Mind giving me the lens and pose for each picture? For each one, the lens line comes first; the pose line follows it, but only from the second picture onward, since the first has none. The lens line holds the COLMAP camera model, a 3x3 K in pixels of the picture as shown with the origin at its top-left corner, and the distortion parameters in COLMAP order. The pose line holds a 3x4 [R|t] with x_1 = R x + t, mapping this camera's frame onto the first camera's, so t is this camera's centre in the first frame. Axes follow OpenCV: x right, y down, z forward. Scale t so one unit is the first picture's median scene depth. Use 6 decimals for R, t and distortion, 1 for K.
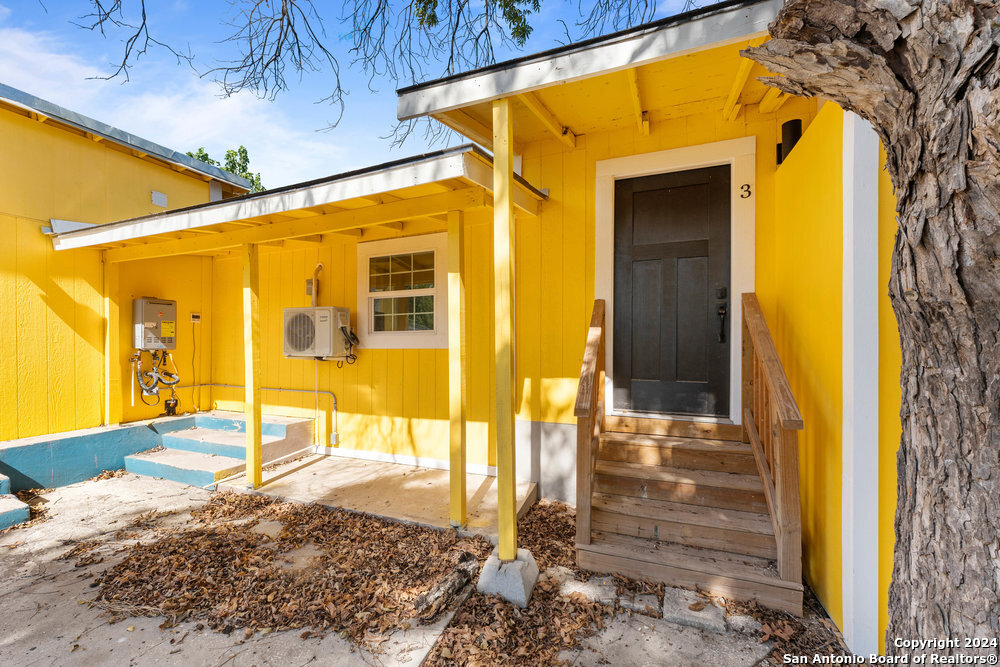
lens RADIAL K [[404.1, 0, 503.5], [0, 404.1, 343.7], [0, 0, 1]] dist [-0.002398, 0.001396]
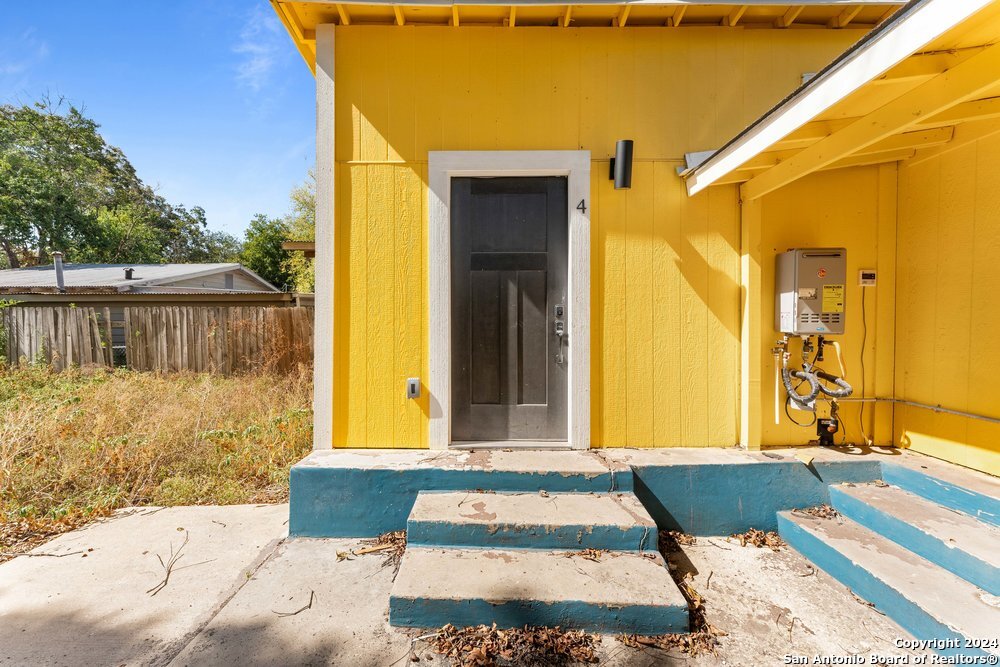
lens RADIAL K [[404.1, 0, 500.0], [0, 404.1, 331.7], [0, 0, 1]] dist [-0.002398, 0.001396]
pose [[0.391139, 0.011047, -0.920265, -0.514991], [0.003418, 0.999904, 0.013455, 0.000680], [0.920325, -0.008408, 0.391064, 0.361314]]
